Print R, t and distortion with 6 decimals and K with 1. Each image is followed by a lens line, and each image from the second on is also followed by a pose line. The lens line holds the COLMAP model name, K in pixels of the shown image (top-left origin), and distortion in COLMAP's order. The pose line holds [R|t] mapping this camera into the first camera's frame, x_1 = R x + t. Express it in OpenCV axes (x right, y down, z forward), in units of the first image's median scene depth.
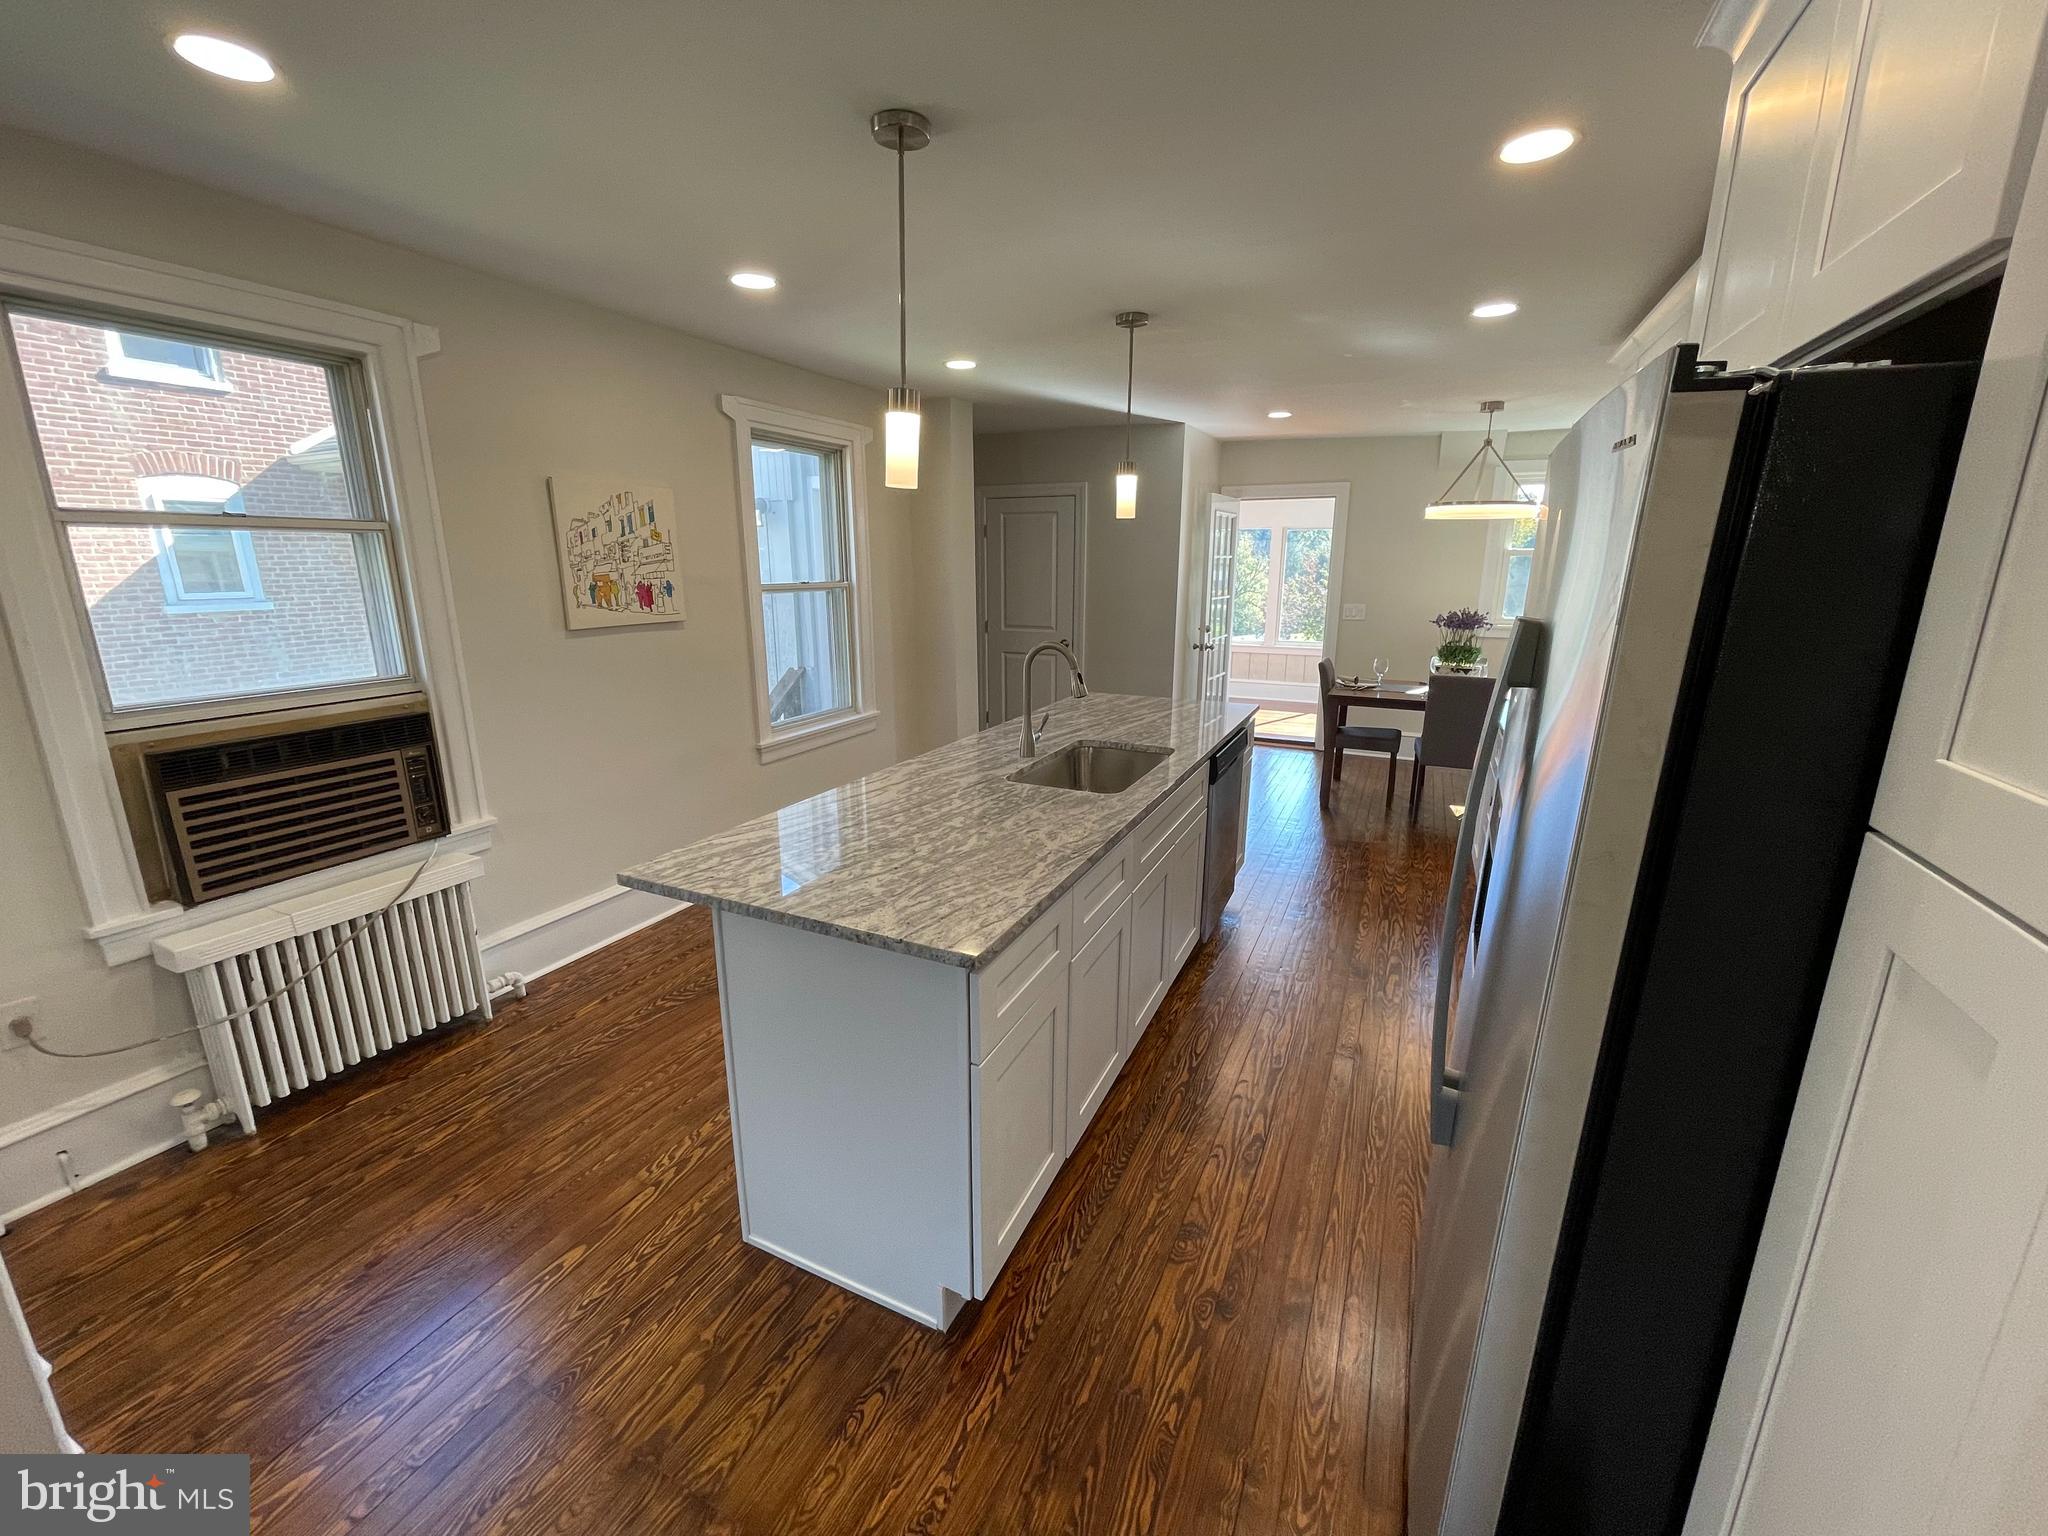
lens RADIAL K [[824.5, 0, 1020.6], [0, 824.5, 756.8], [0, 0, 1]] dist [-0.000886, -0.000362]
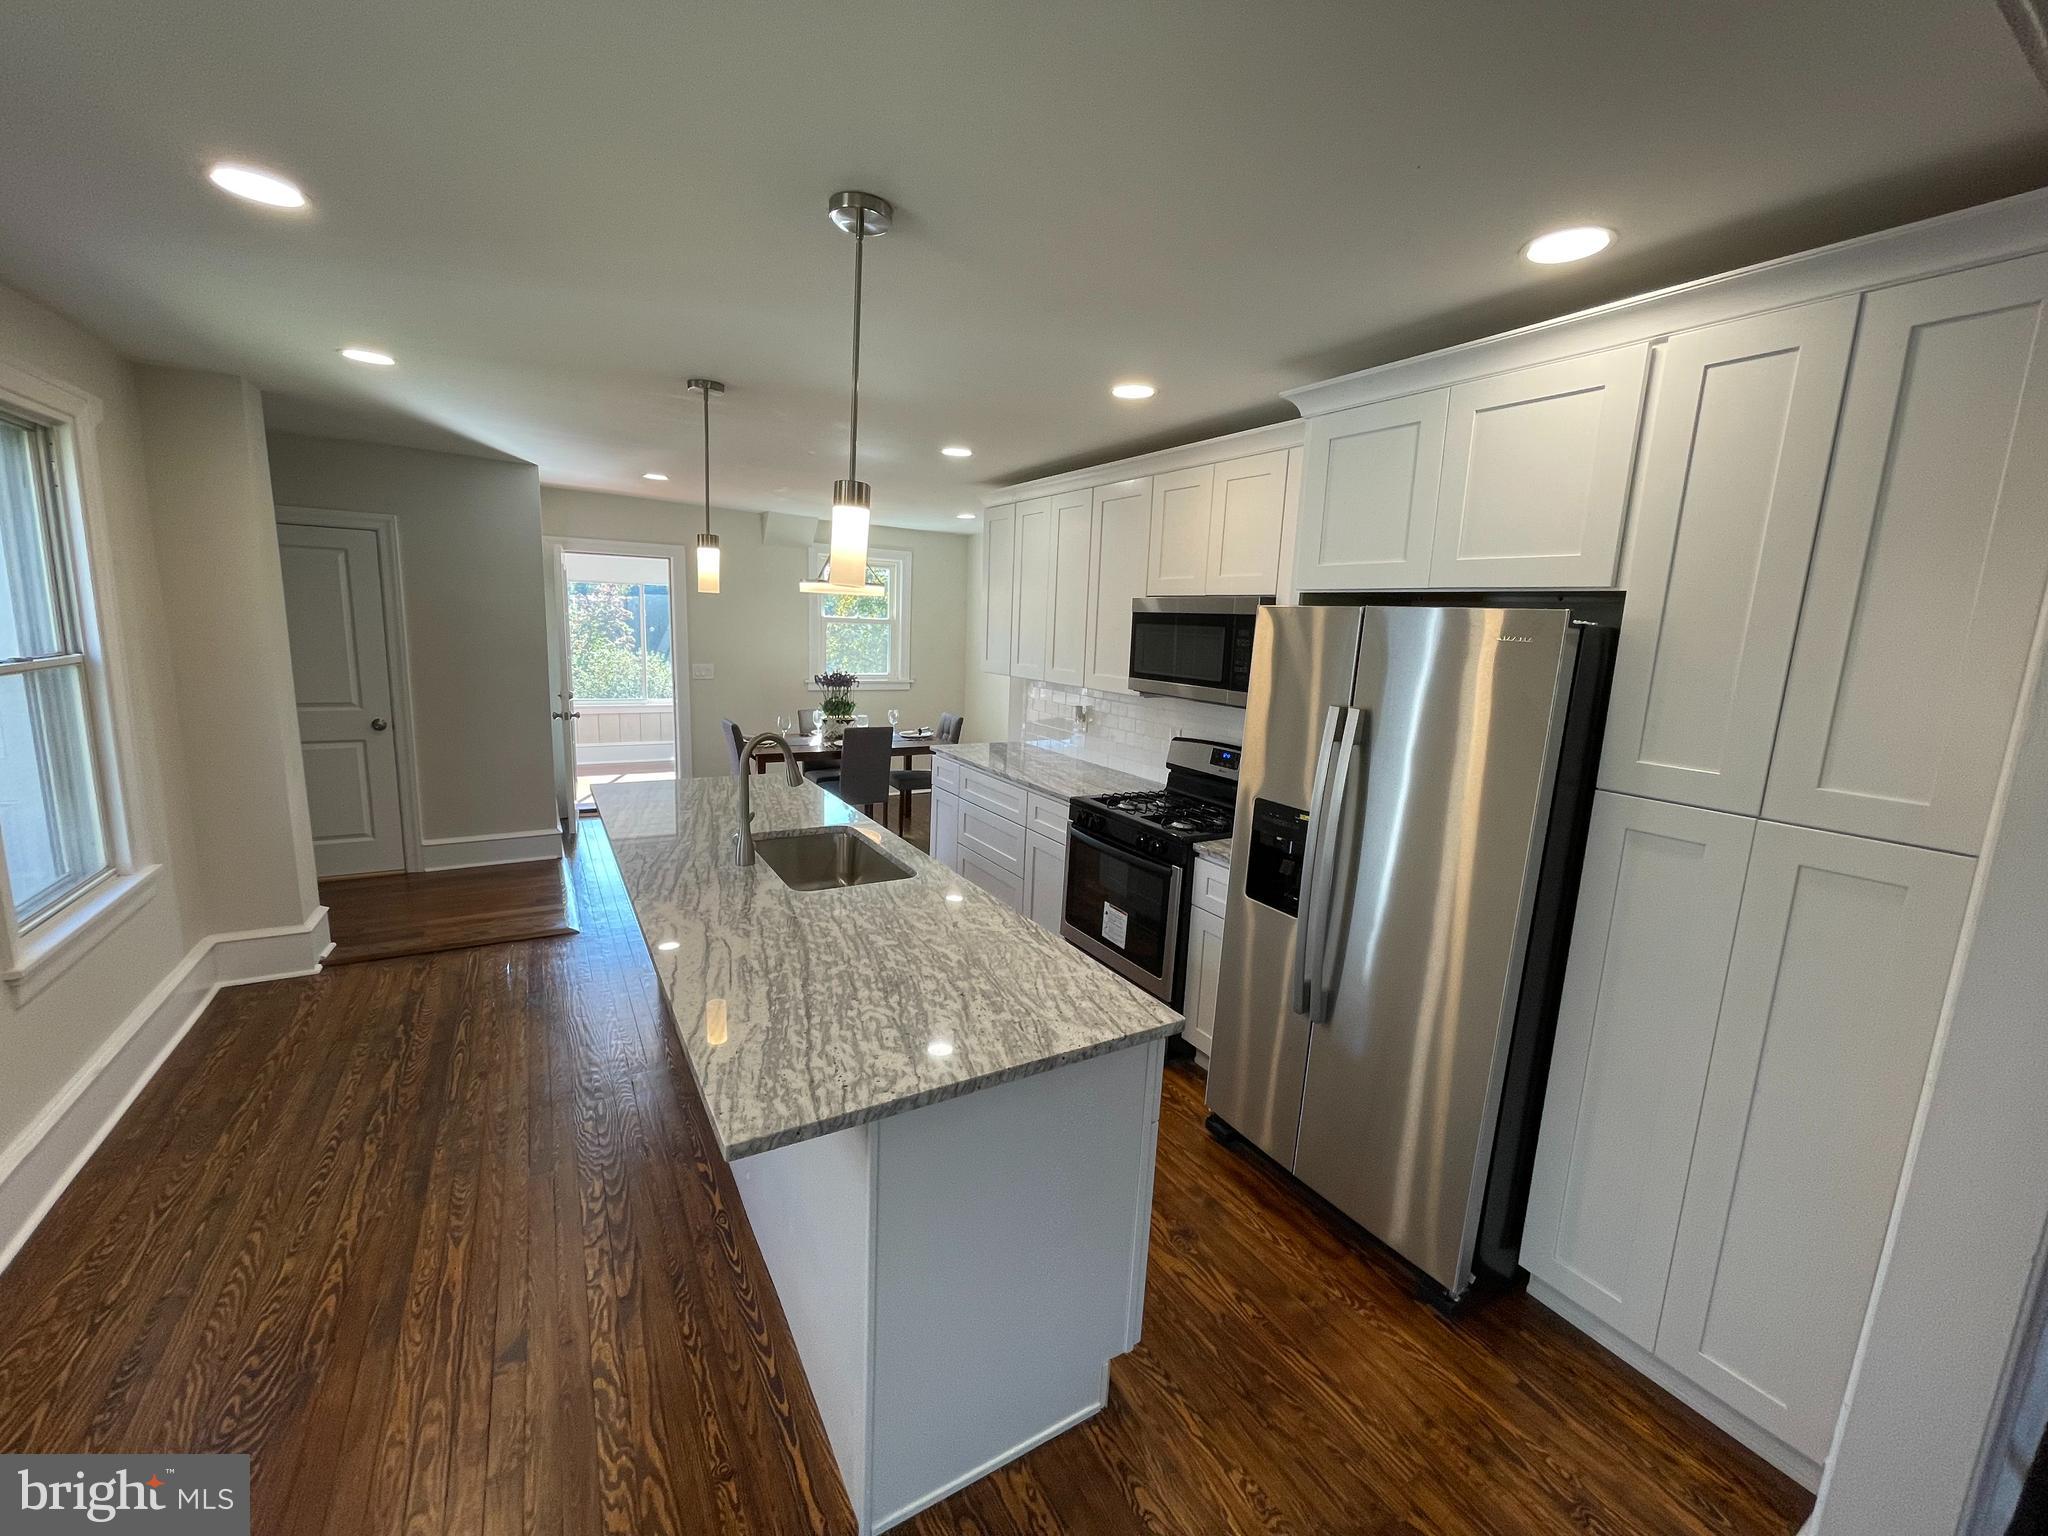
lens RADIAL K [[824.5, 0, 1020.9], [0, 824.5, 757.4], [0, 0, 1]] dist [-0.000886, -0.000362]
pose [[0.551876, -0.114505, 0.826028, -0.838145], [0.154903, 0.987366, 0.033378, -0.149332], [-0.819413, 0.109534, 0.562640, 0.377020]]
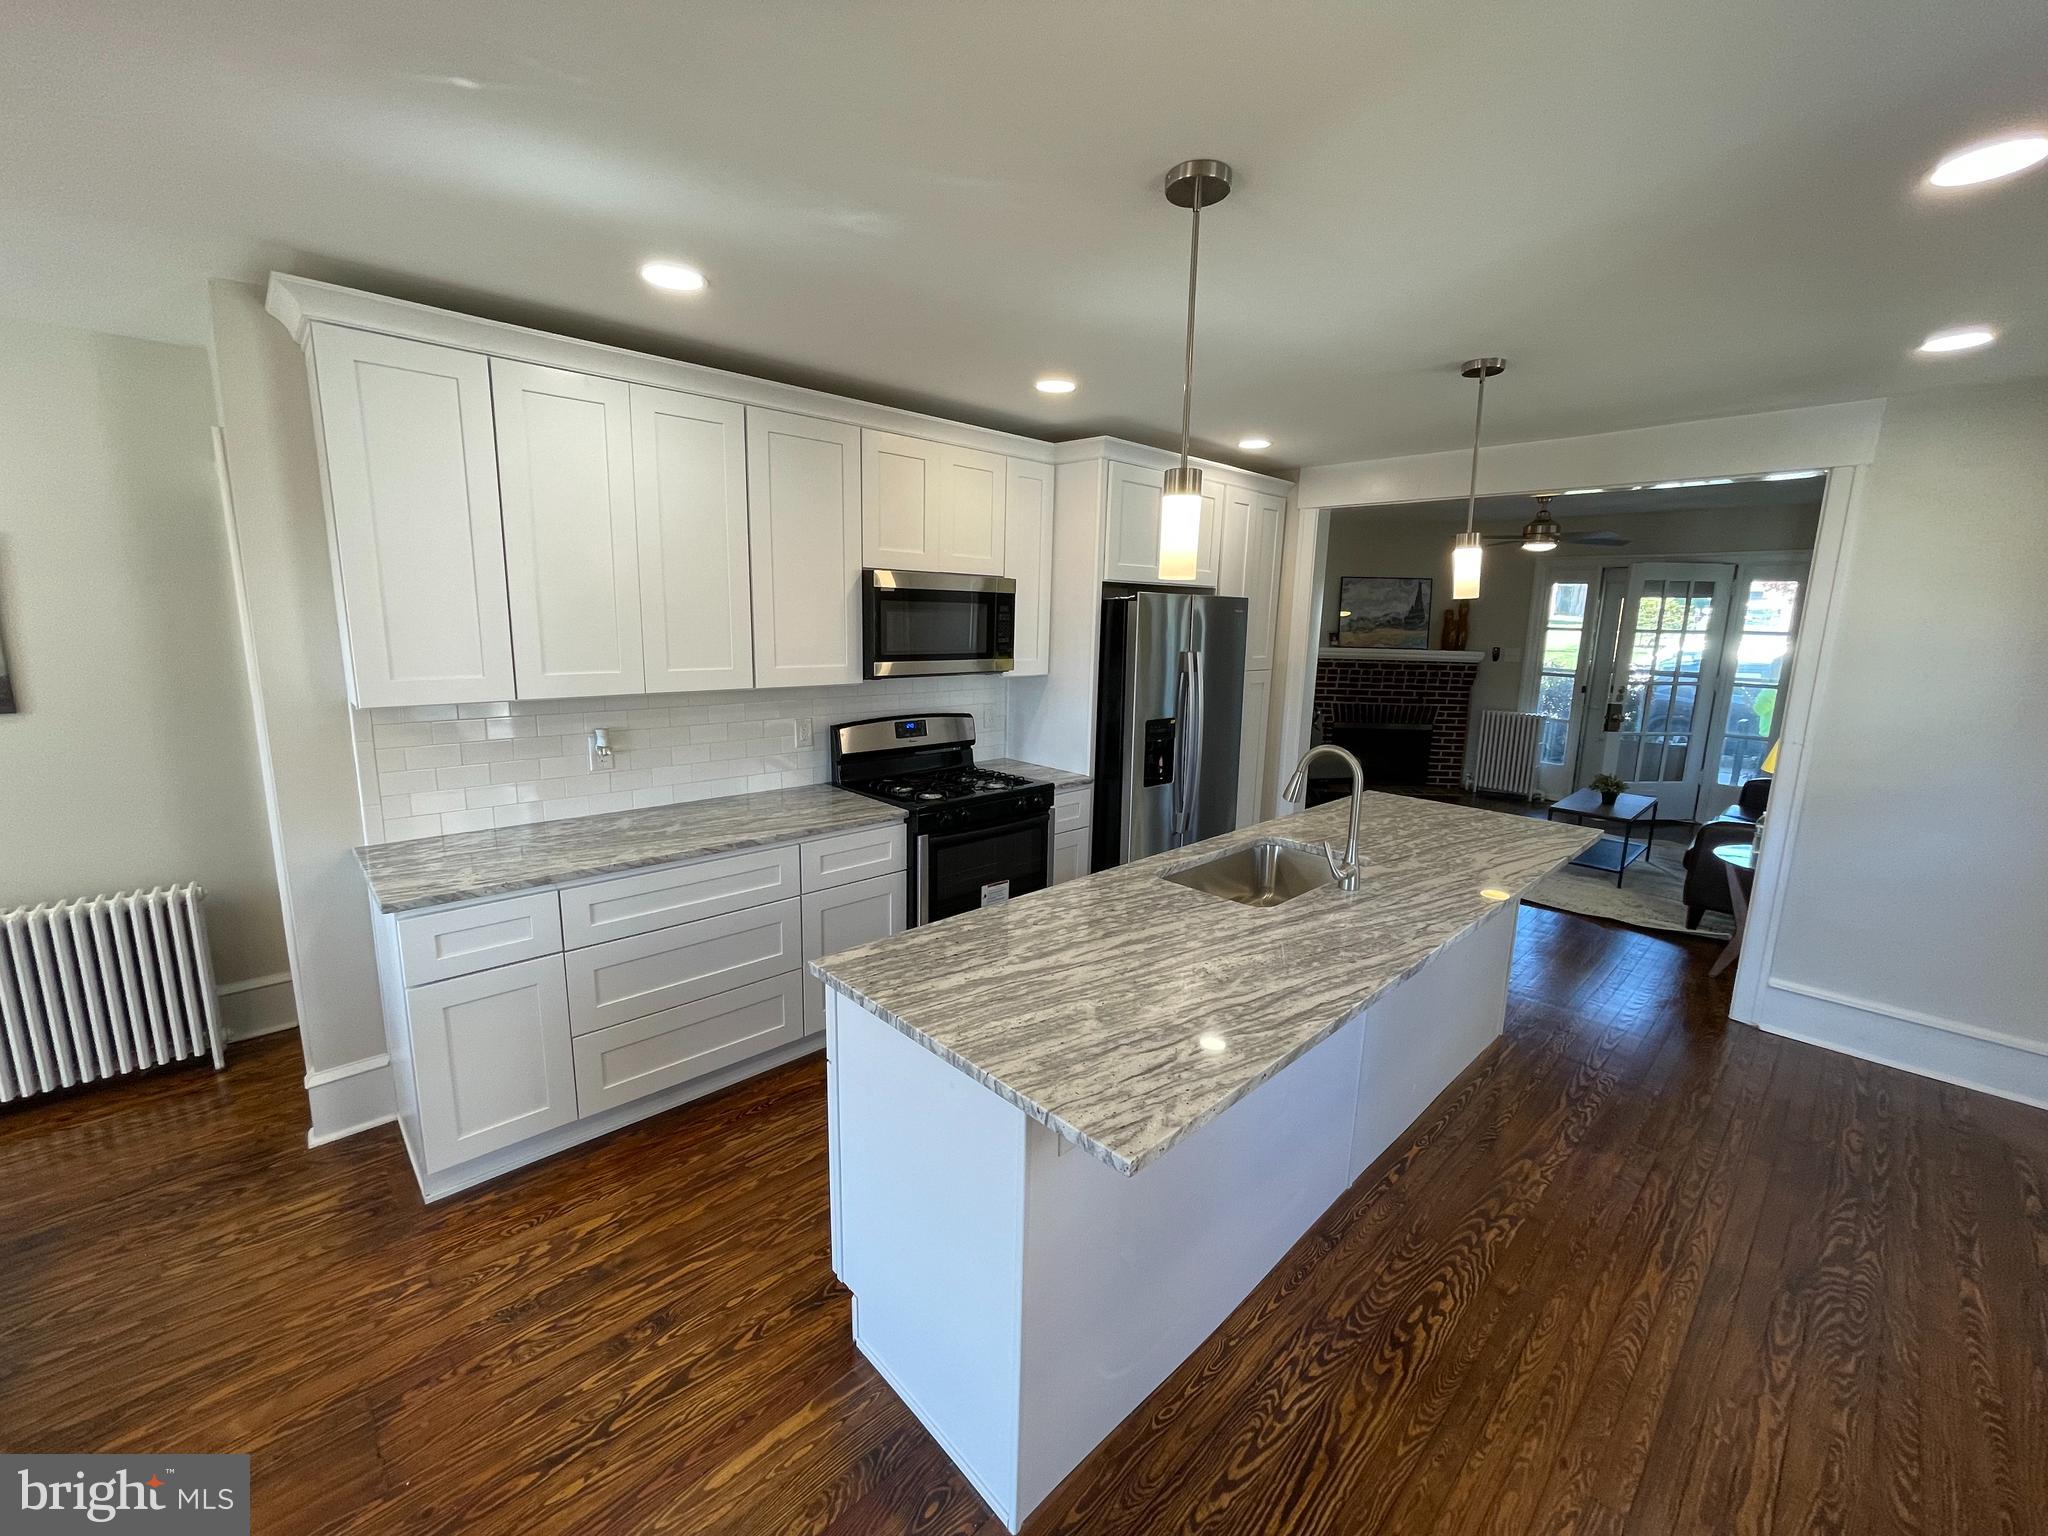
lens RADIAL K [[824.5, 0, 1022.3], [0, 824.5, 761.3], [0, 0, 1]] dist [-0.000886, -0.000362]
pose [[-0.936856, -0.083253, 0.339662, 0.067931], [0.060323, 0.918223, 0.391442, -0.698451], [-0.344474, 0.387214, -0.855221, 2.700468]]
